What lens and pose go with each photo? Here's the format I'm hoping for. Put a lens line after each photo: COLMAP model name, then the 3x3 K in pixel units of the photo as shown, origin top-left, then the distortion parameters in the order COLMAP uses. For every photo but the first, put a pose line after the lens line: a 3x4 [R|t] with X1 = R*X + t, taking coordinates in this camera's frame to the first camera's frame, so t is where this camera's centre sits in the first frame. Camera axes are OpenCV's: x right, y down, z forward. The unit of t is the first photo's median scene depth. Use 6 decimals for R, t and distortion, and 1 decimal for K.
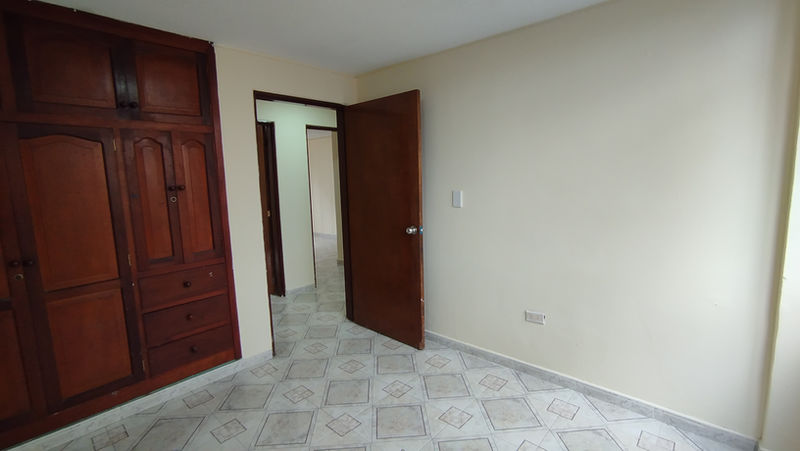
lens RADIAL K [[365.0, 0, 396.8], [0, 365.0, 223.7], [0, 0, 1]] dist [-0.019189, 0.009602]
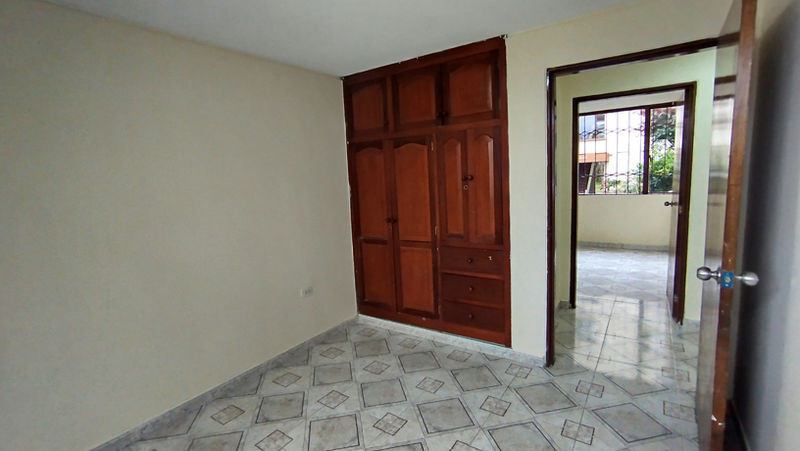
lens RADIAL K [[365.0, 0, 397.1], [0, 365.0, 224.8], [0, 0, 1]] dist [-0.019189, 0.009602]
pose [[0.142937, 0.149039, -0.978446, 0.567061], [-0.089005, 0.986527, 0.137268, -0.094163], [0.985722, 0.067466, 0.154276, 0.625090]]
